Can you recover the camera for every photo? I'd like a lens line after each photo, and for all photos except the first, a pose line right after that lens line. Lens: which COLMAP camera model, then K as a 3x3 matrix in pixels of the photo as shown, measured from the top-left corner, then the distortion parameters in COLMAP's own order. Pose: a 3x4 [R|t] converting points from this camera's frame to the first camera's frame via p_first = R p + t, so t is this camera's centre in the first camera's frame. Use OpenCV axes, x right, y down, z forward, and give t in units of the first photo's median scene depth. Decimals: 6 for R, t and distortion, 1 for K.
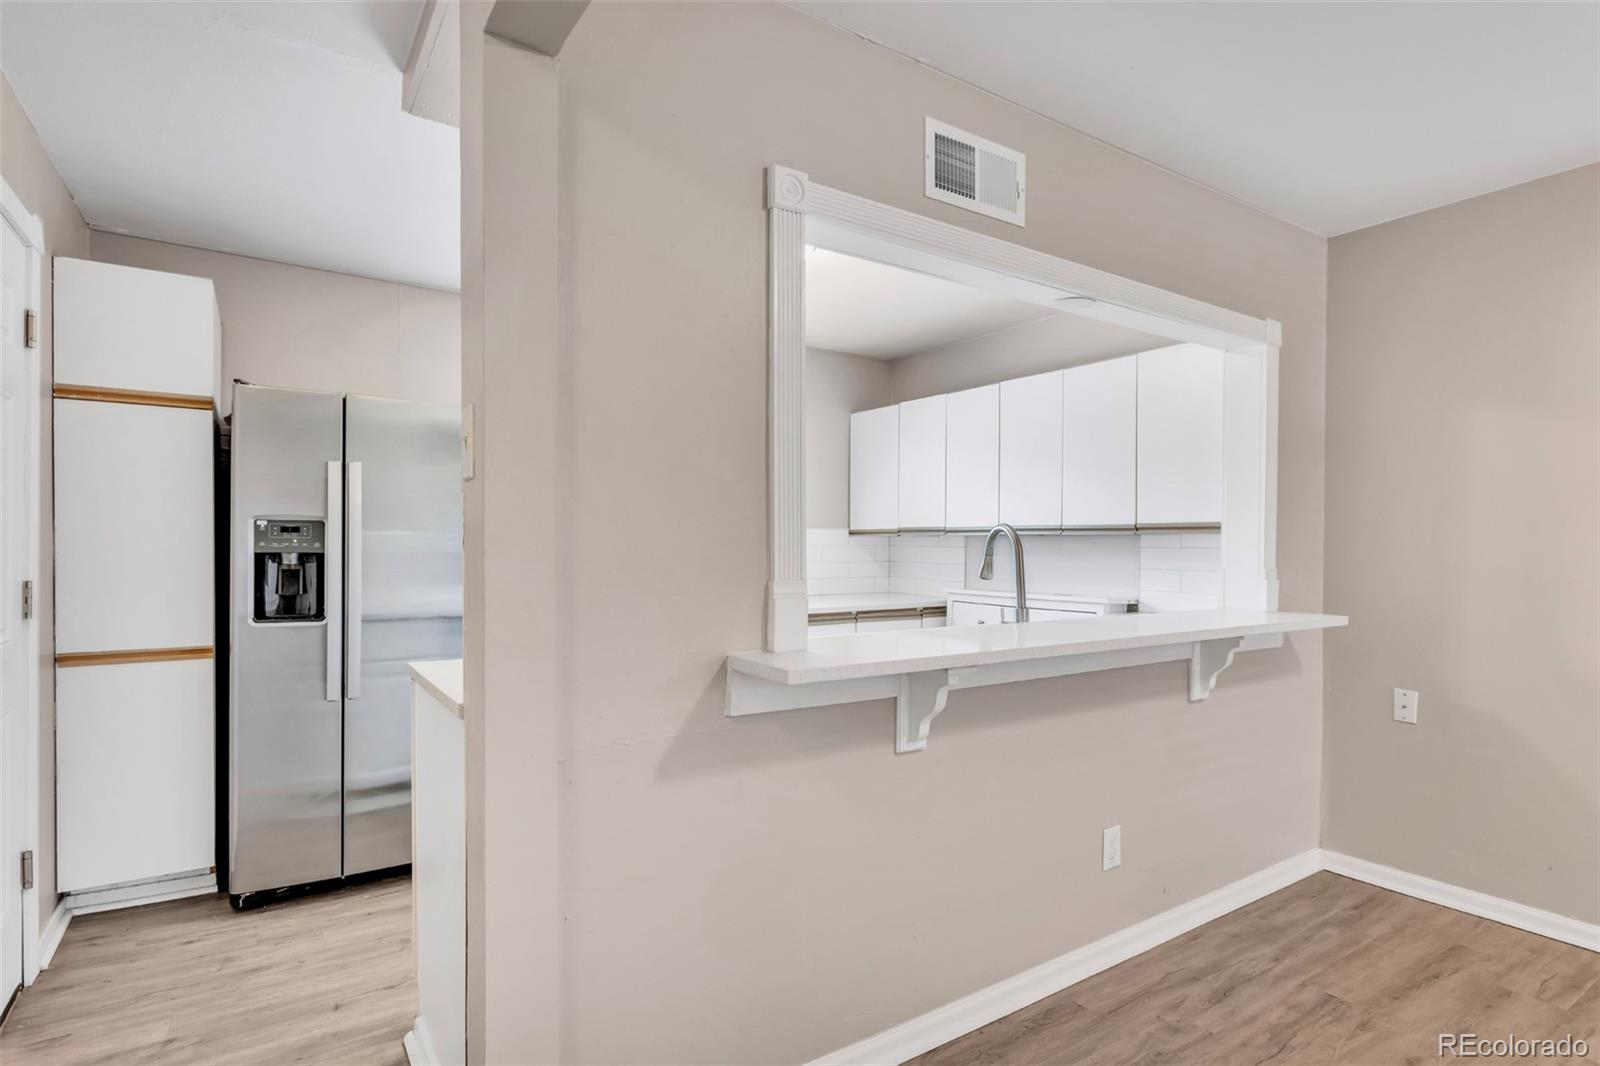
lens RADIAL K [[813.2, 0, 798.9], [0, 813.2, 556.2], [0, 0, 1]] dist [-0.006687, 0.002315]
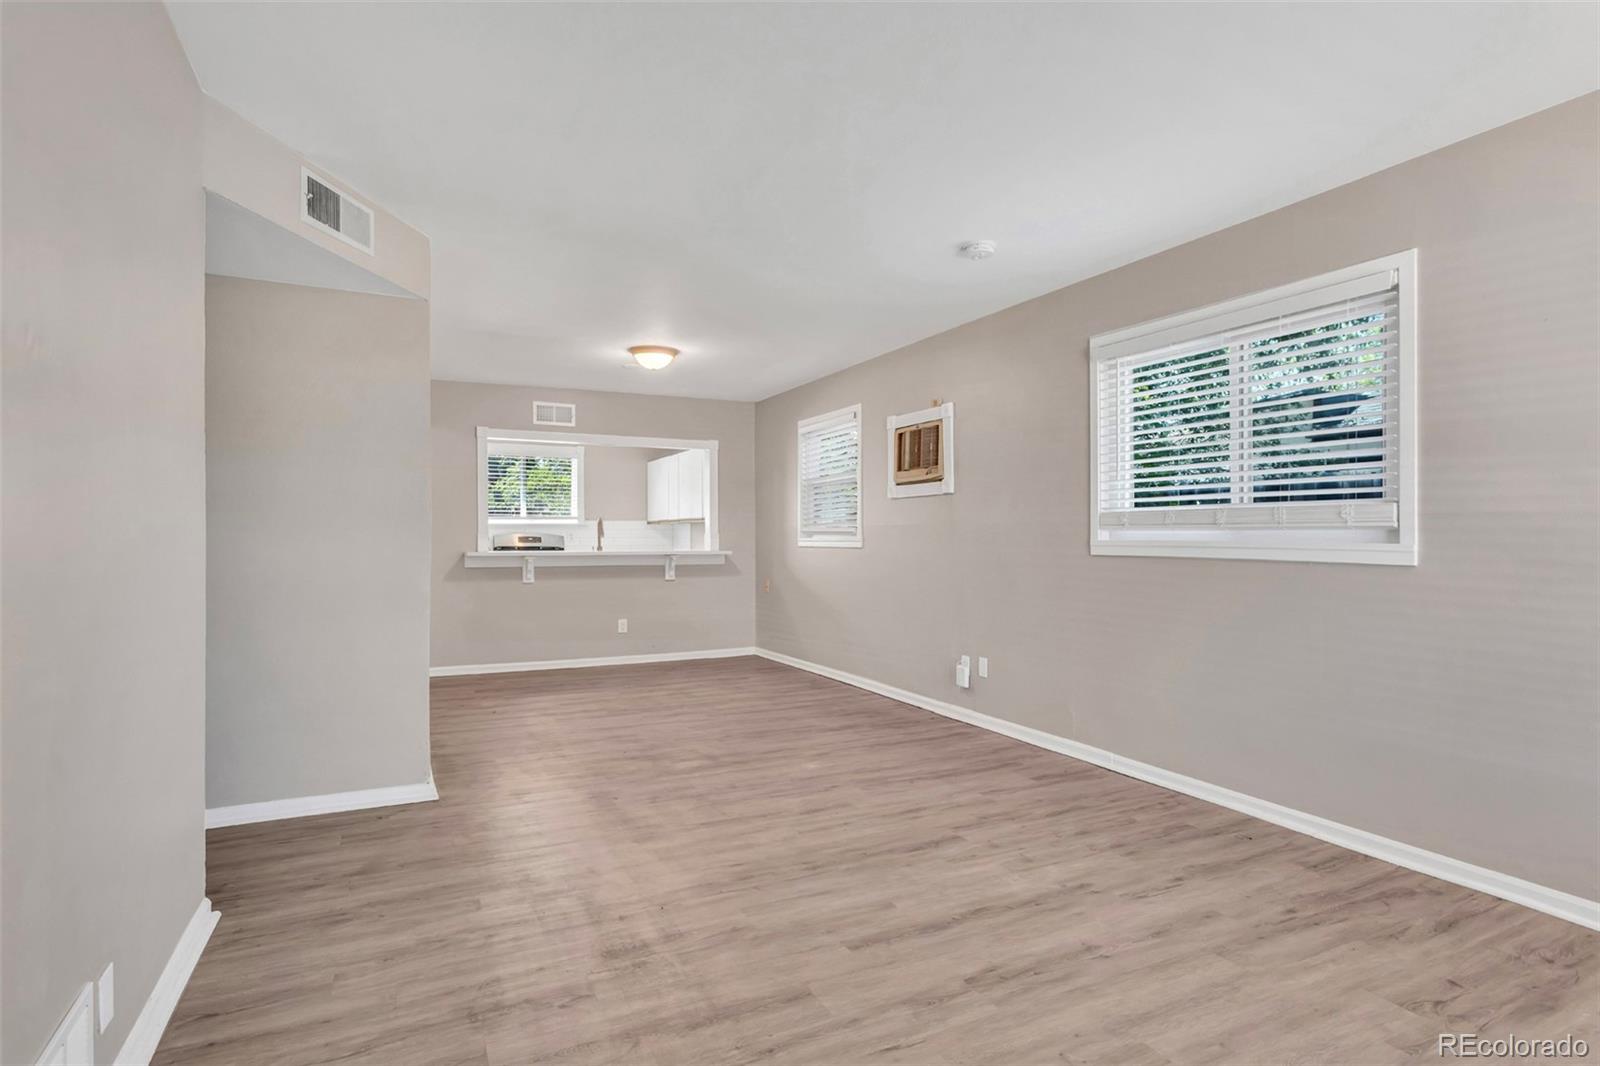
lens RADIAL K [[813.2, 0, 795.6], [0, 813.2, 536.1], [0, 0, 1]] dist [-0.006687, 0.002315]
pose [[0.990959, -0.008051, -0.133926, 0.995437], [0.005467, 0.999792, -0.019653, 0.064163], [0.134056, 0.018744, 0.990796, -1.317234]]
